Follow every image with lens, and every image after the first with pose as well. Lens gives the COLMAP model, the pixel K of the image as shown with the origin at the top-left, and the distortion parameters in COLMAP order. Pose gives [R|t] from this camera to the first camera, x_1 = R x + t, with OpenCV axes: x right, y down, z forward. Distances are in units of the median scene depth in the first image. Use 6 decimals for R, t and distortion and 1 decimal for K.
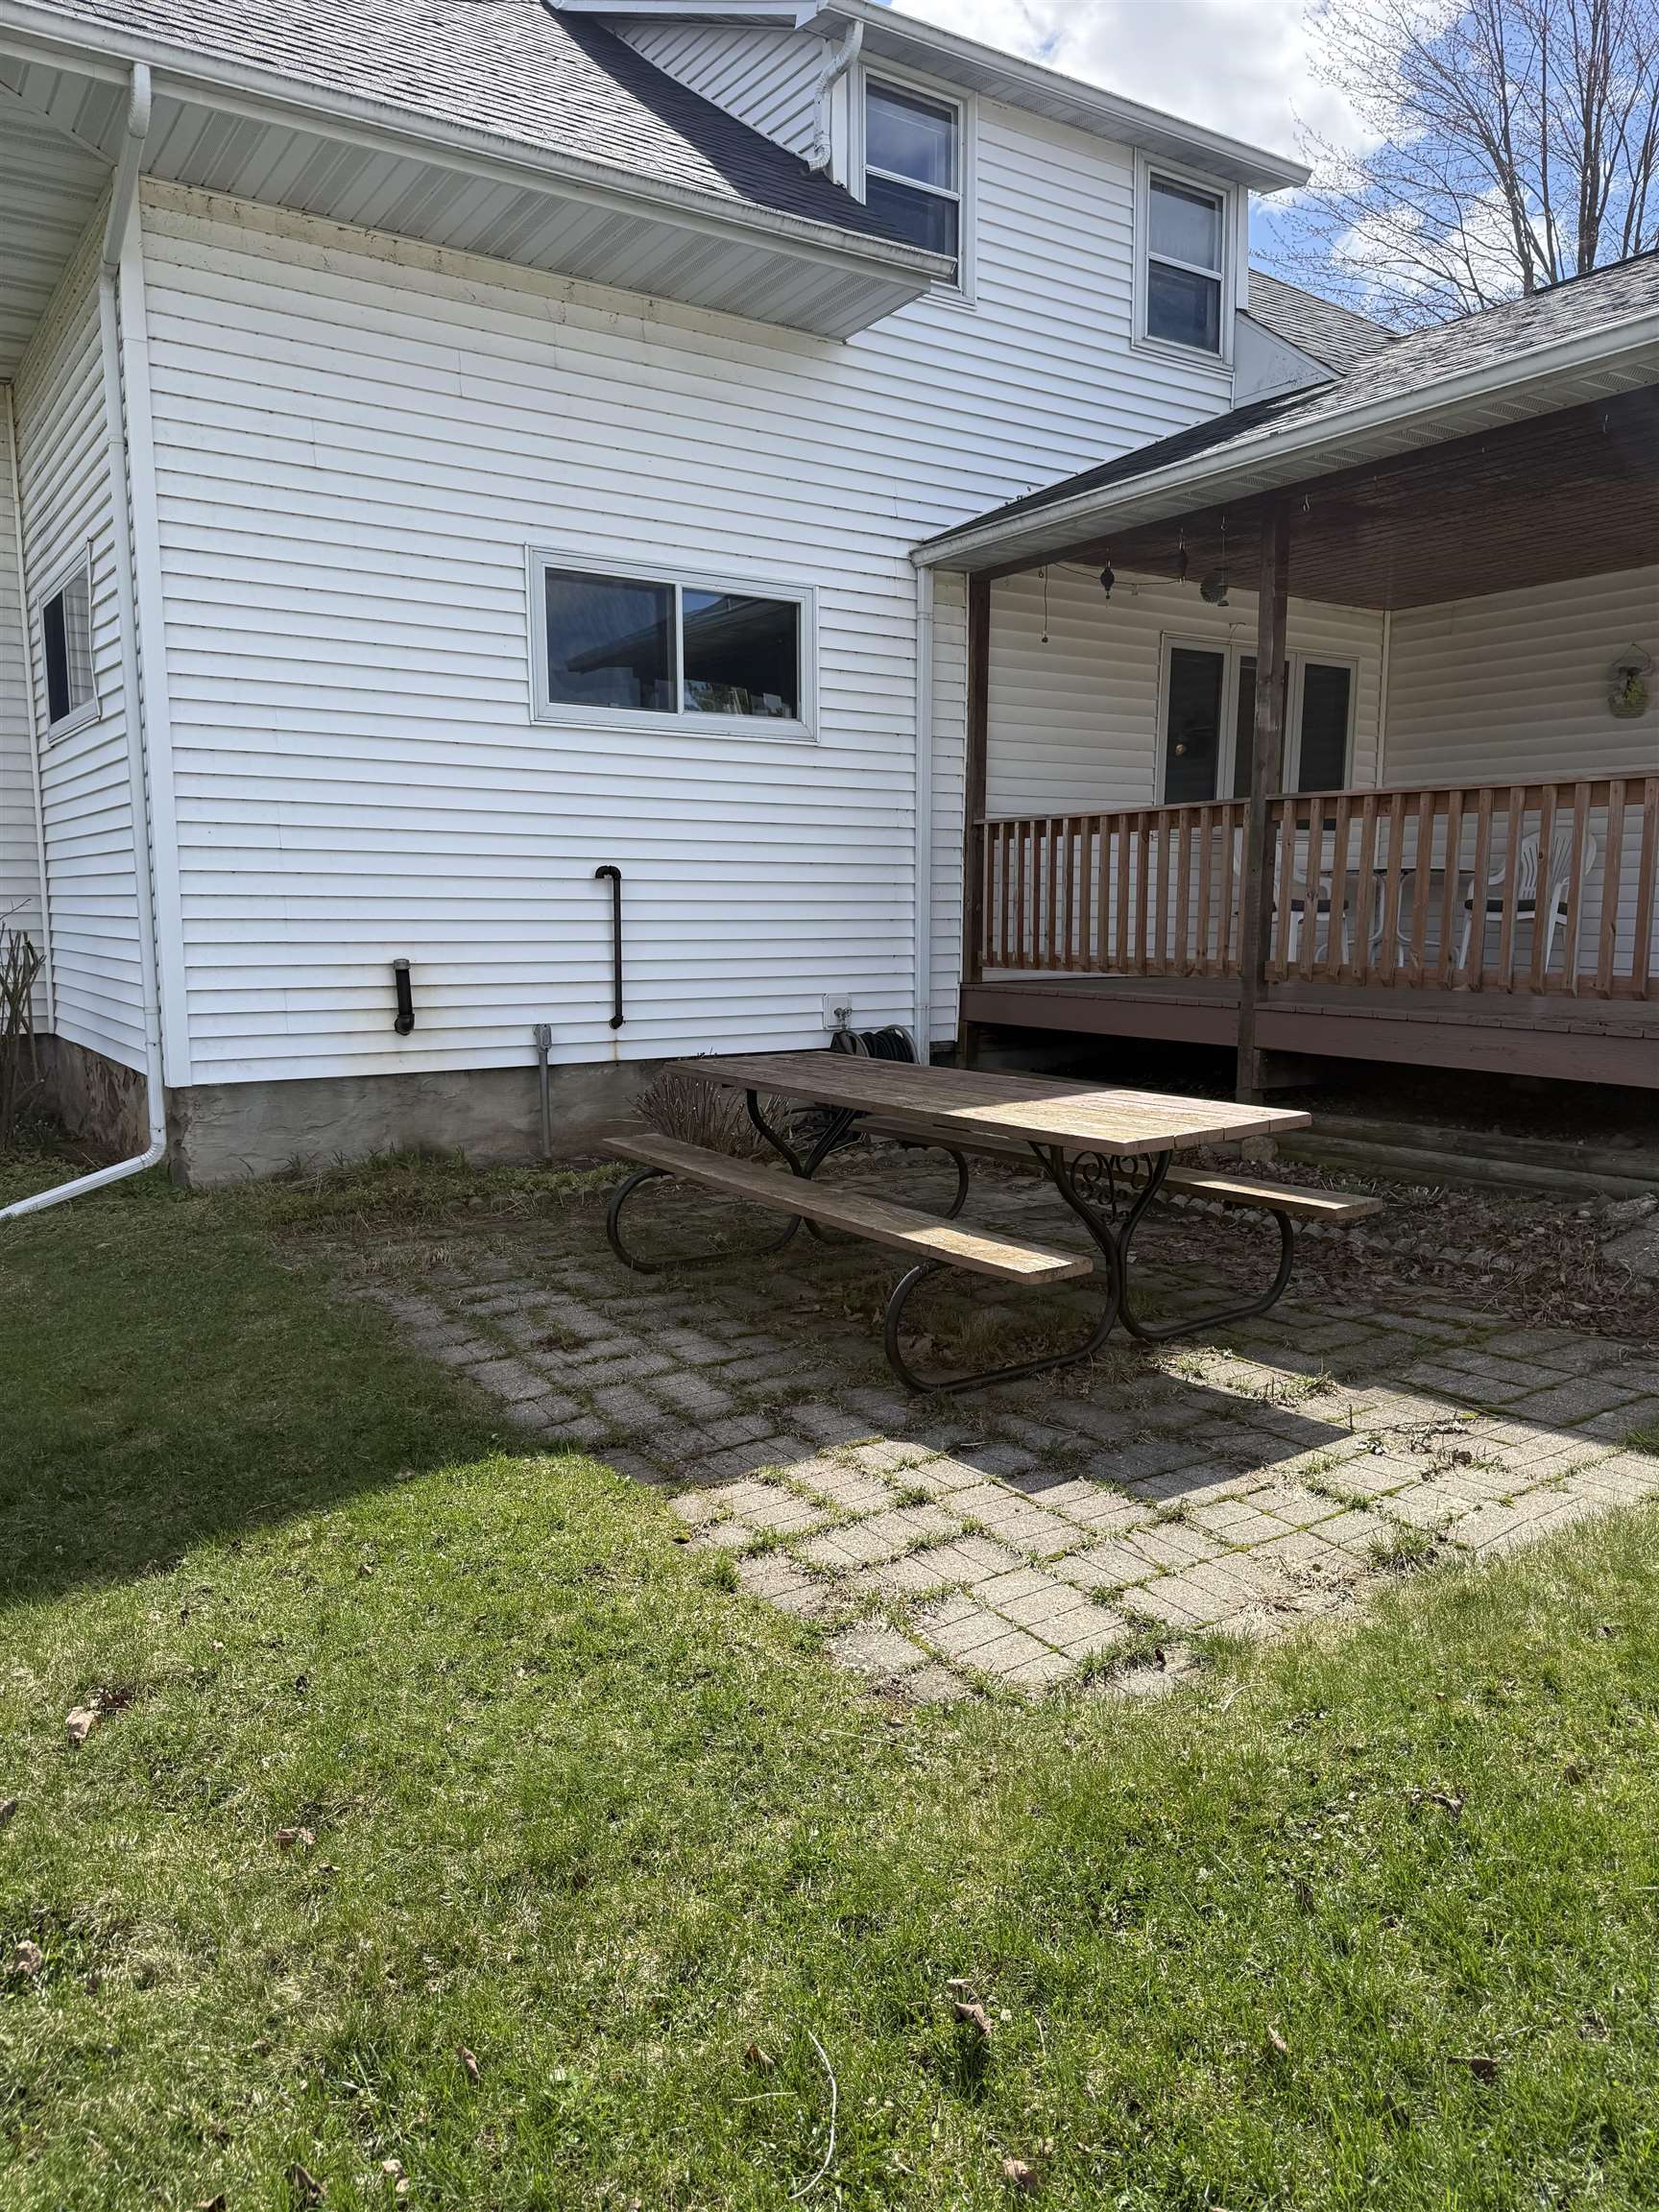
lens RADIAL K [[1558.3, 0, 834.0], [0, 1558.3, 1105.5], [0, 0, 1]] dist [0.031669, -0.016861]
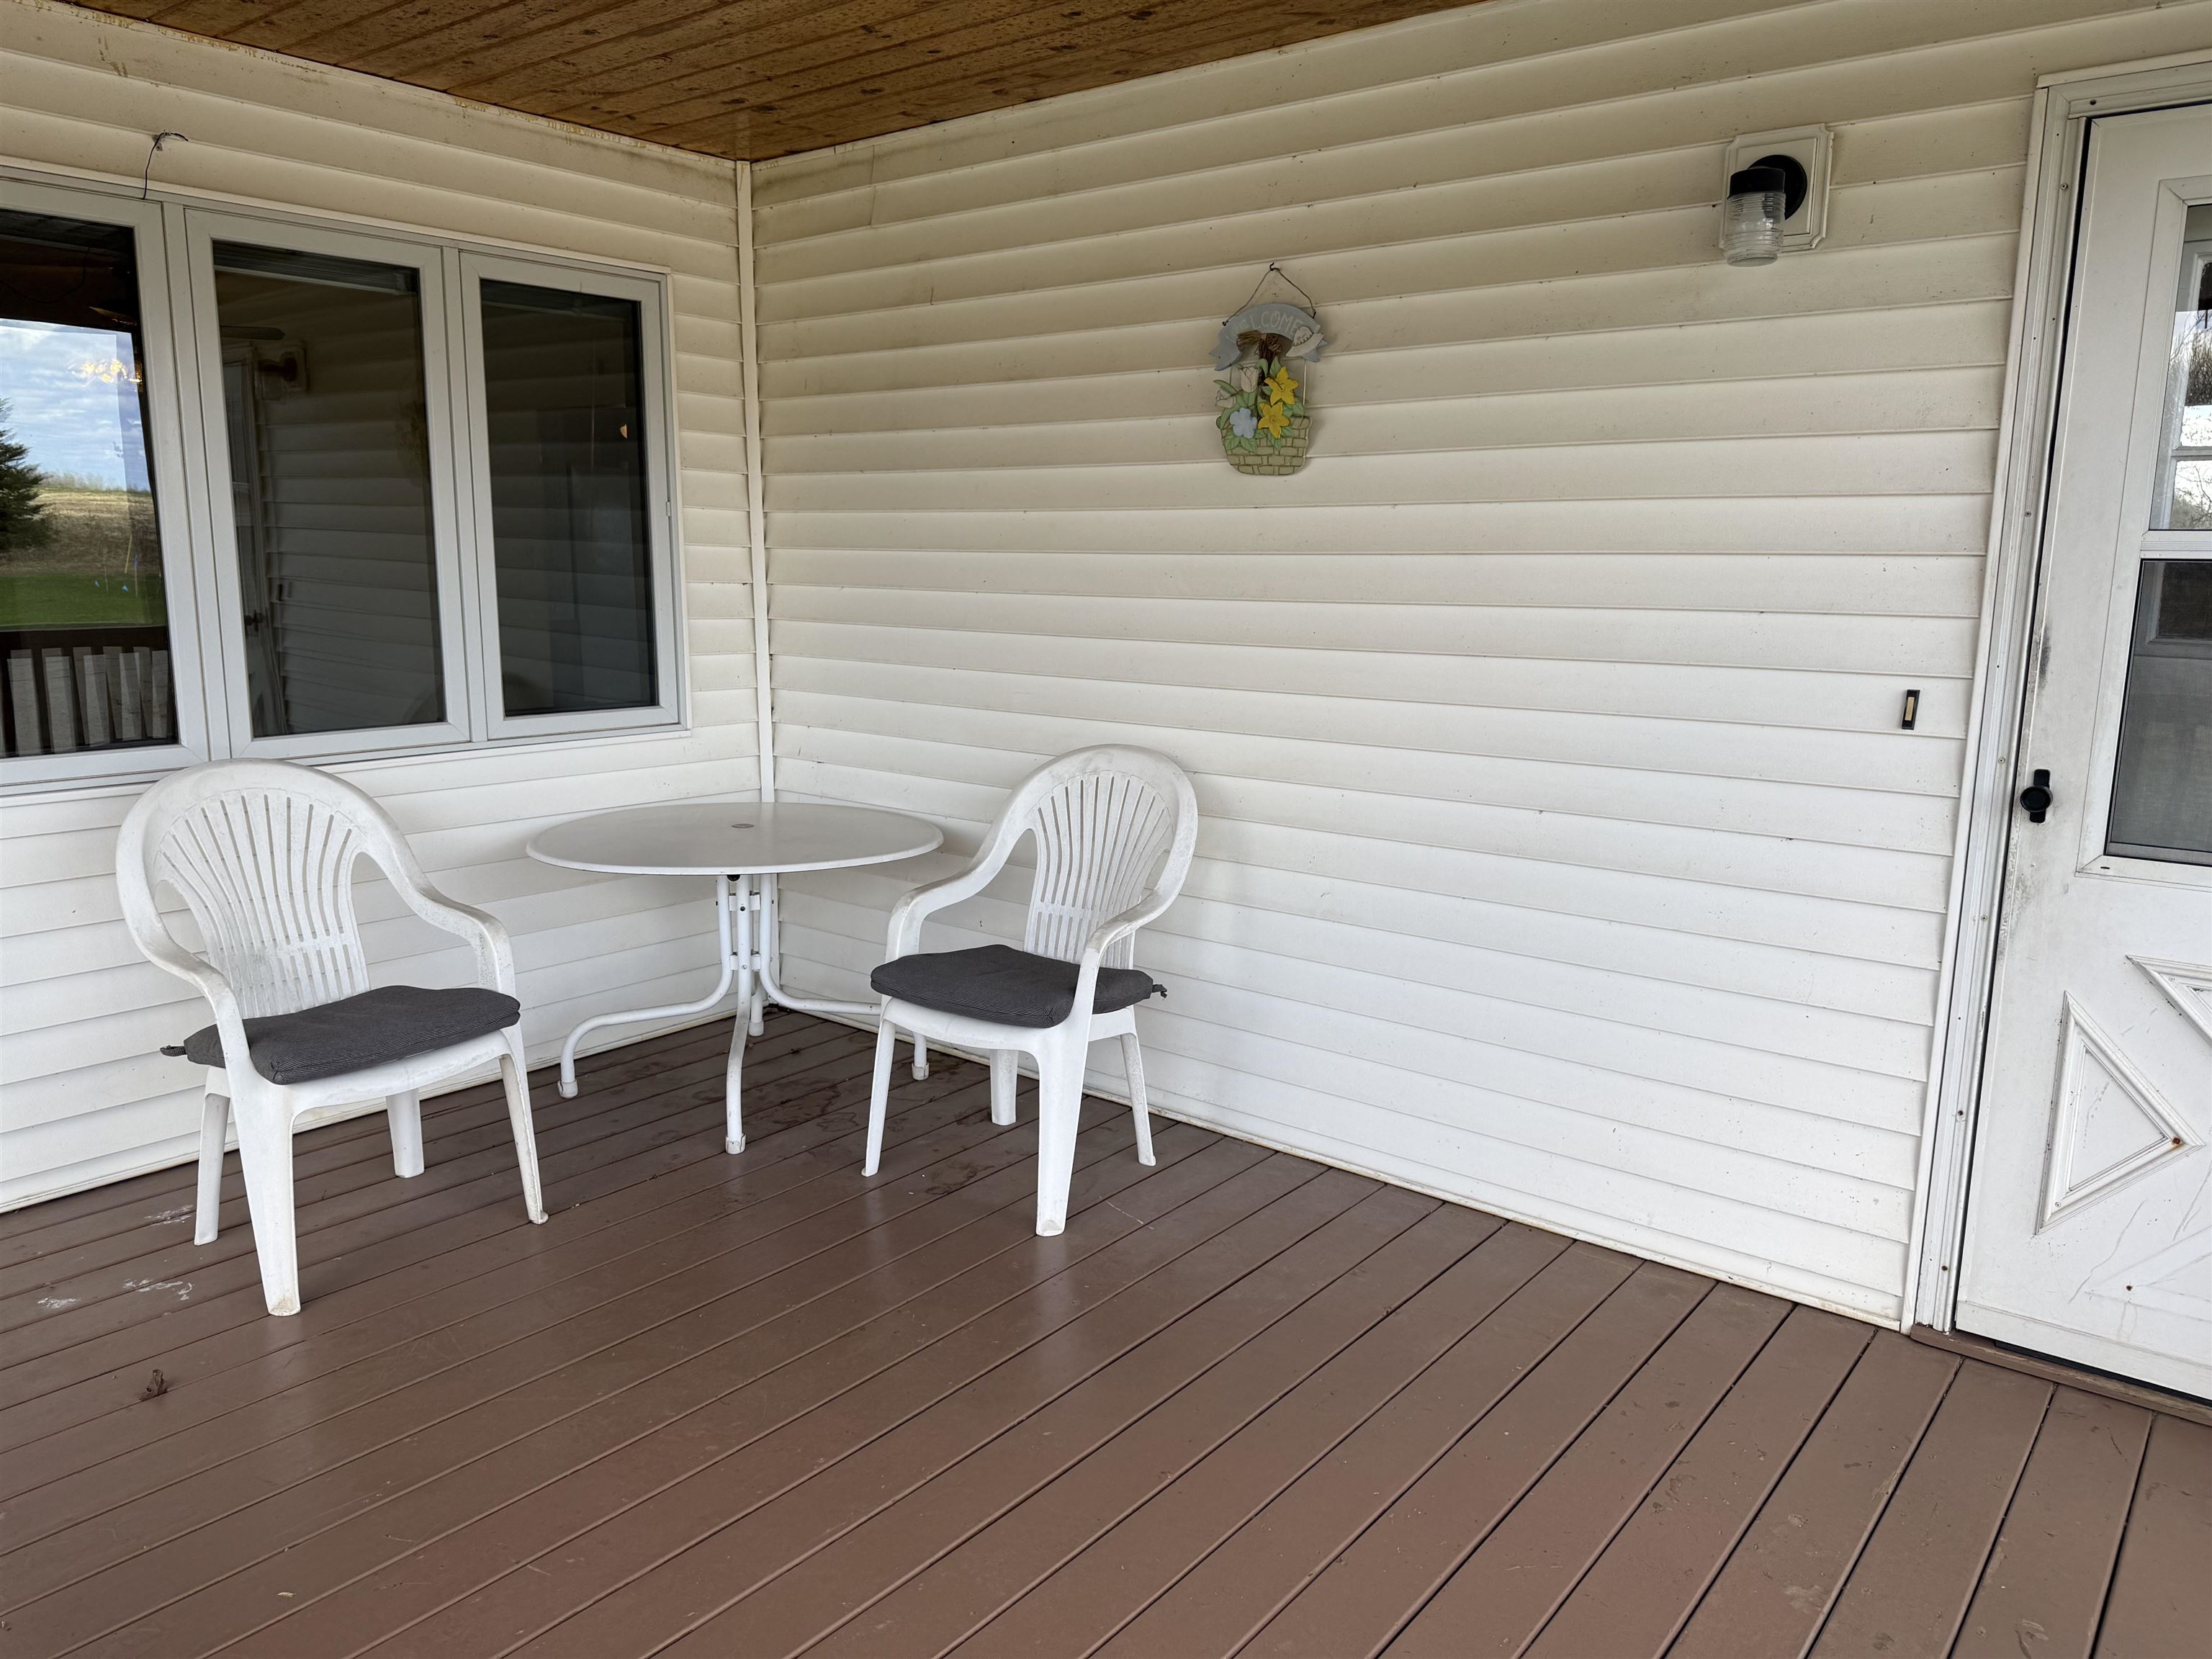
lens RADIAL K [[1558.3, 0, 1101.7], [0, 1558.3, 828.0], [0, 0, 1]] dist [0.031669, -0.016861]
pose [[0.954025, -0.039485, 0.297116, 0.359065], [0.028565, 0.998750, 0.041007, -0.181195], [-0.298364, -0.030635, 0.953960, 0.666219]]
